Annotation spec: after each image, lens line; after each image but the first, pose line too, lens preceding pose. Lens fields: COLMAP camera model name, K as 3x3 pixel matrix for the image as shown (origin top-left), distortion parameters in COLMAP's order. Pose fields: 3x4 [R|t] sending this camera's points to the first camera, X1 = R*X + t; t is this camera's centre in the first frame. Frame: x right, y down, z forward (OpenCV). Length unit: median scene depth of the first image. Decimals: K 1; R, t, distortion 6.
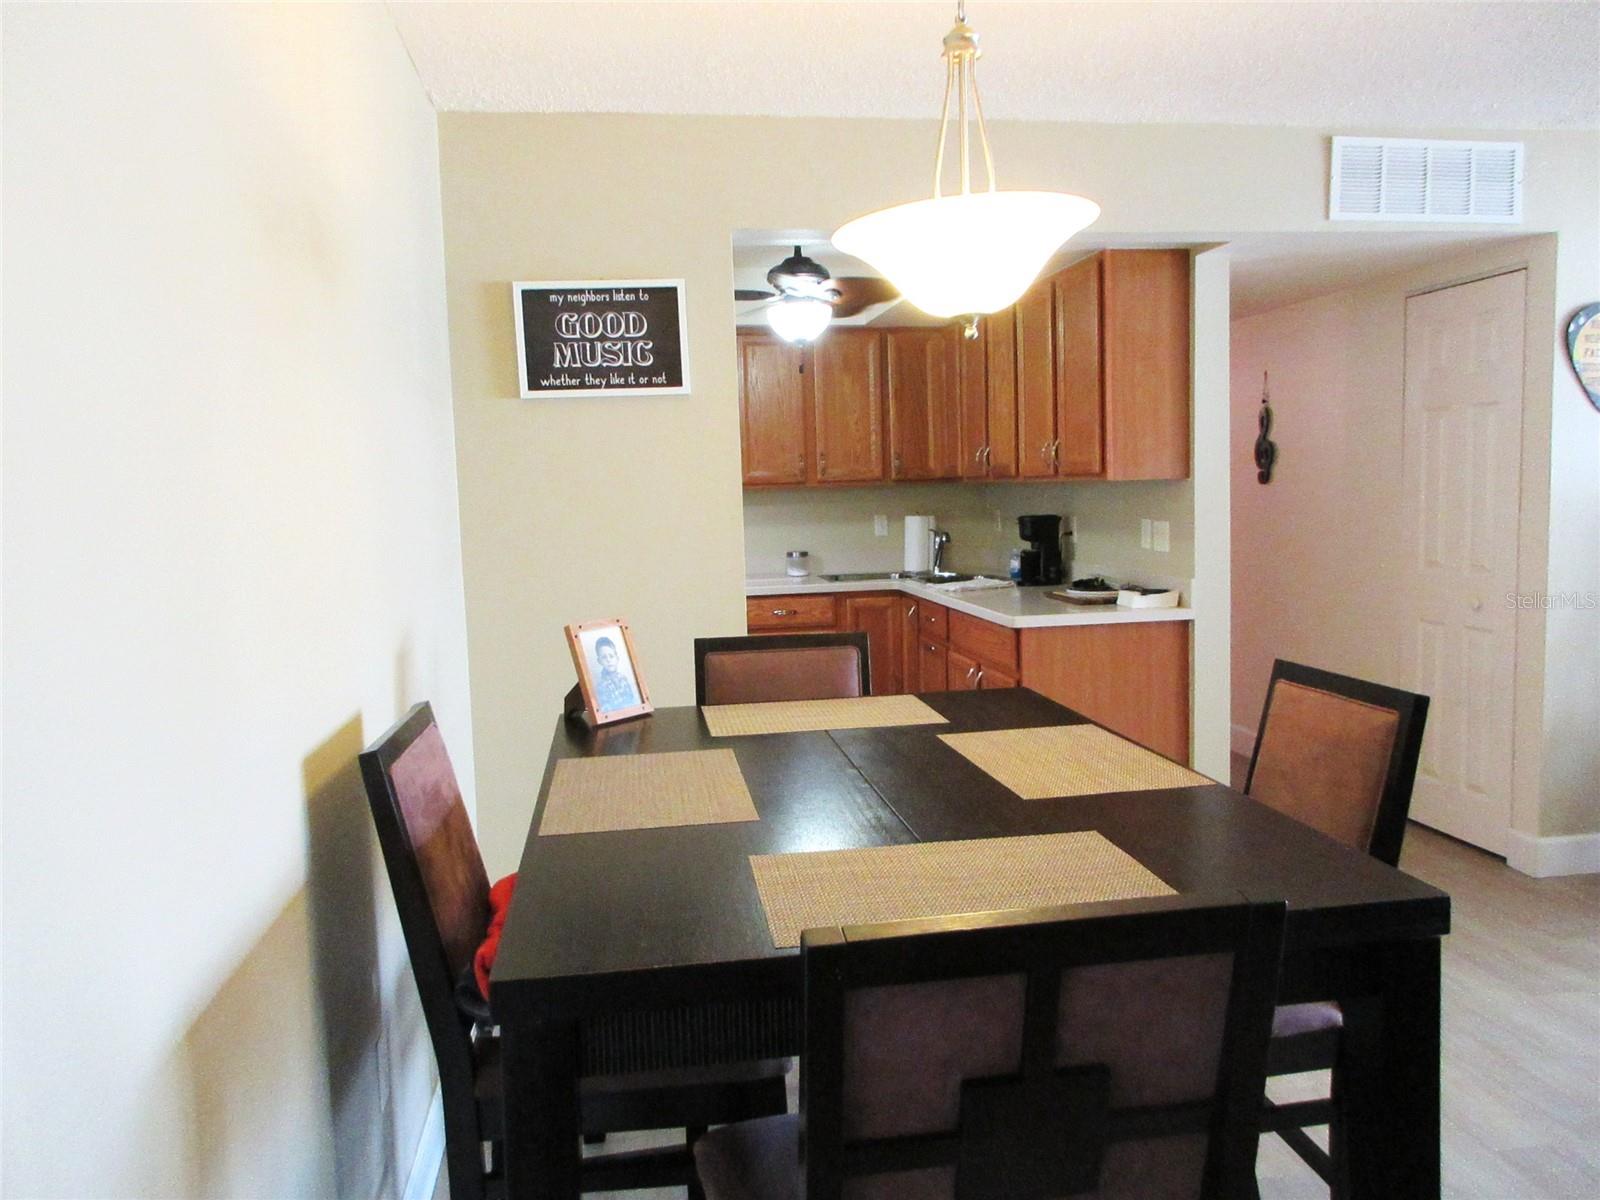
lens RADIAL K [[1185.4, 0, 802.4], [0, 1185.4, 596.6], [0, 0, 1]] dist [-0.000875, 0.003323]
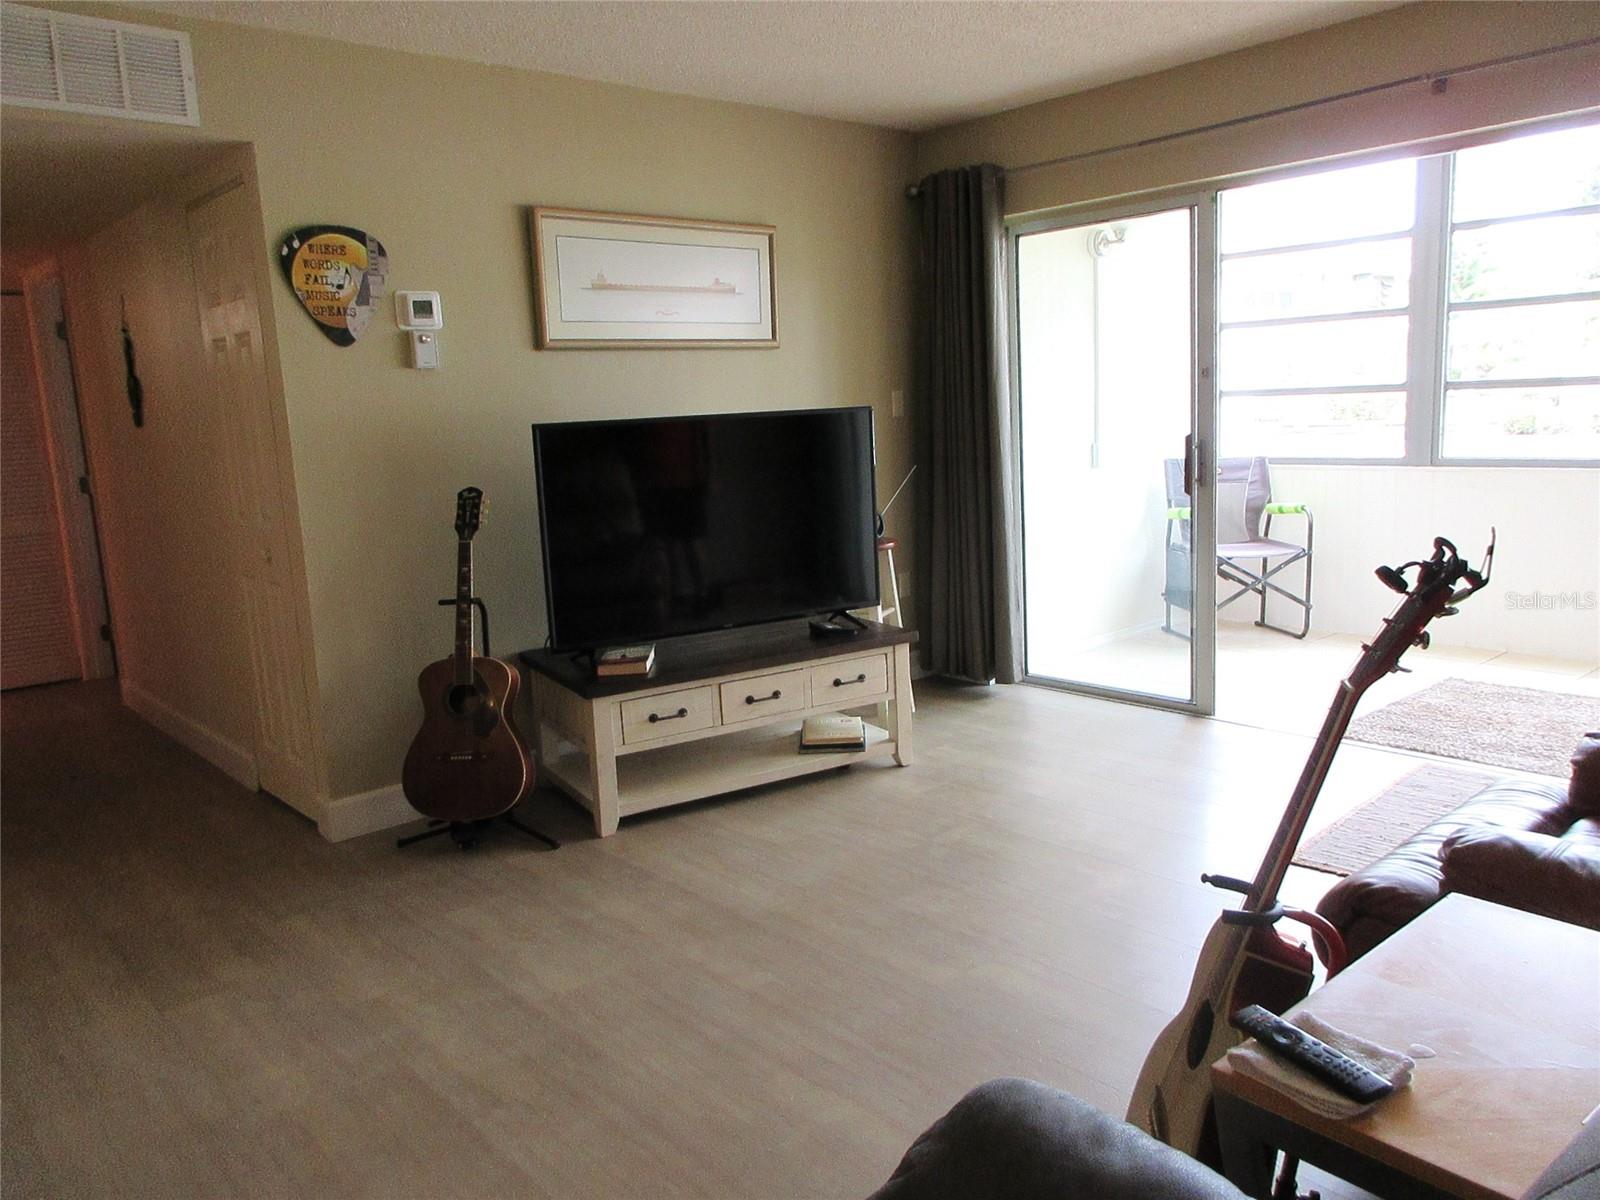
lens RADIAL K [[1185.4, 0, 816.1], [0, 1185.4, 595.5], [0, 0, 1]] dist [-0.000875, 0.003323]
pose [[0.838104, -0.100721, 0.536131, 0.418855], [0.073197, 0.994683, 0.072443, 0.001289], [-0.540577, -0.021472, 0.841020, 0.003143]]
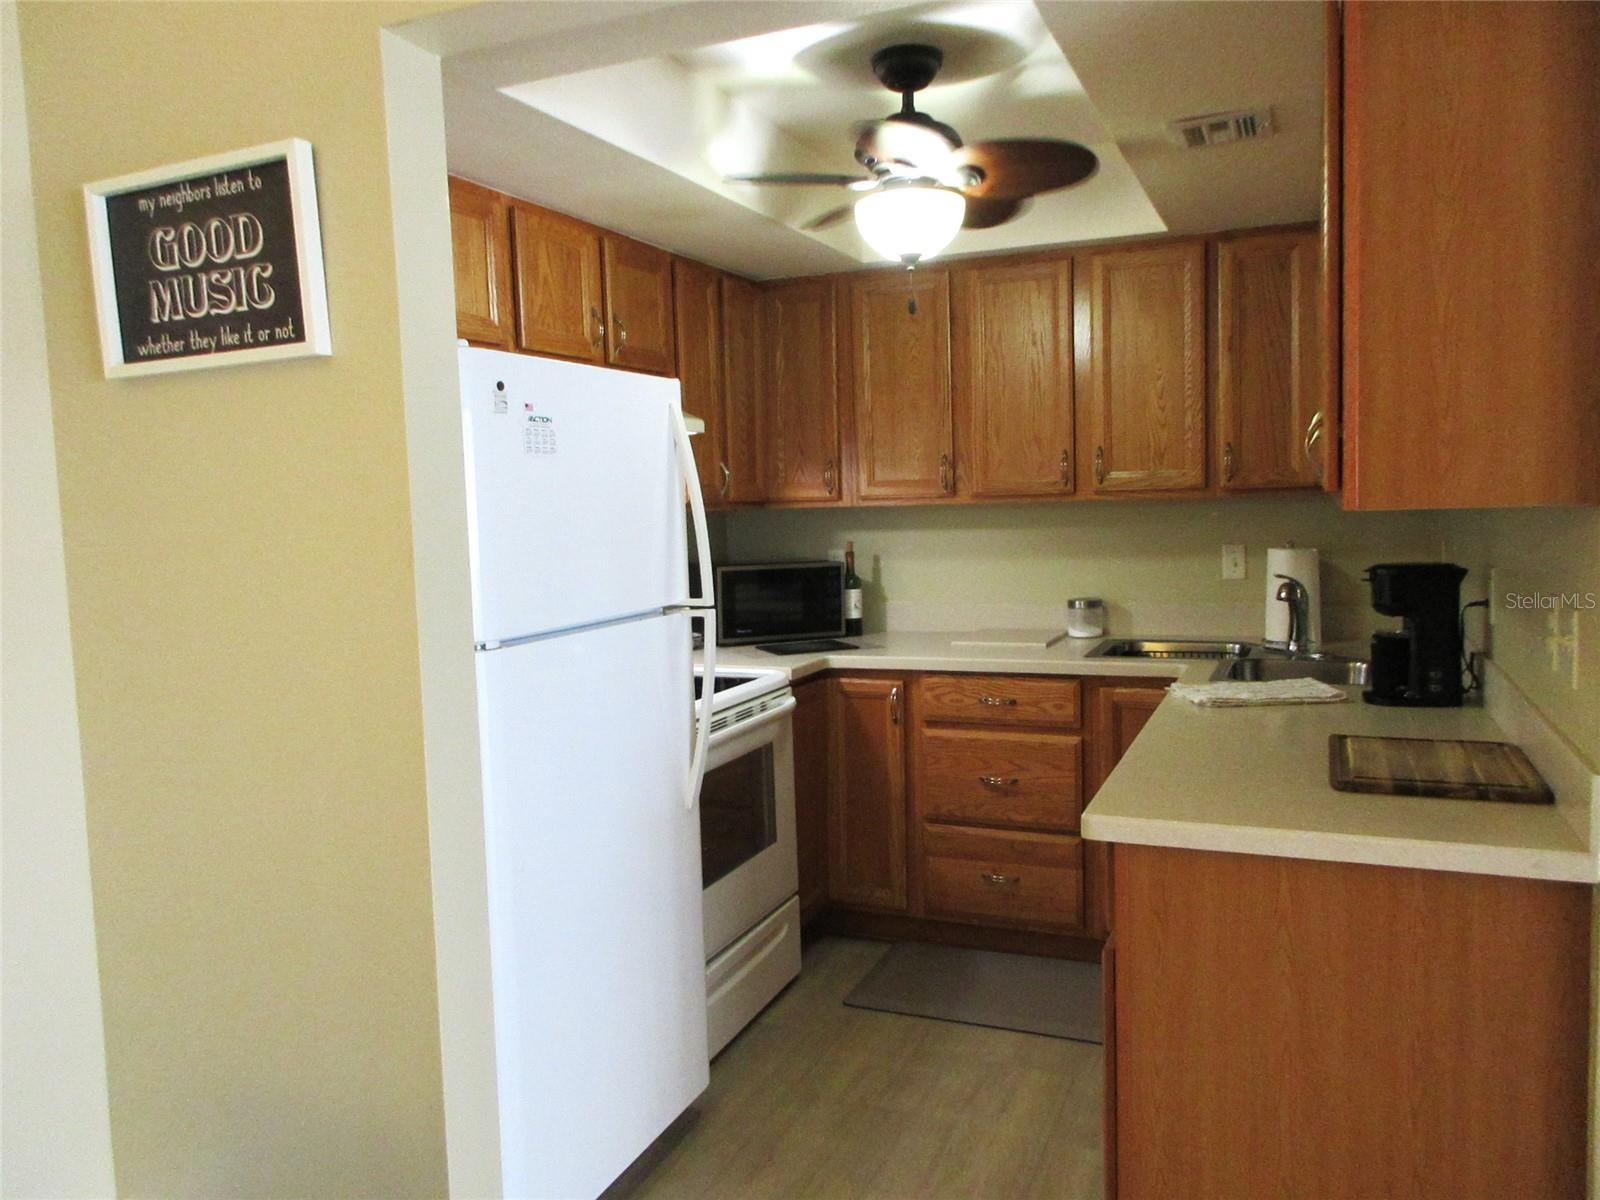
lens RADIAL K [[1185.4, 0, 809.6], [0, 1185.4, 599.1], [0, 0, 1]] dist [-0.000875, 0.003323]
pose [[0.843194, 0.048184, -0.535445, 0.298379], [-0.042881, 0.998830, 0.022357, -0.063987], [0.535896, 0.004109, 0.844274, 0.519061]]
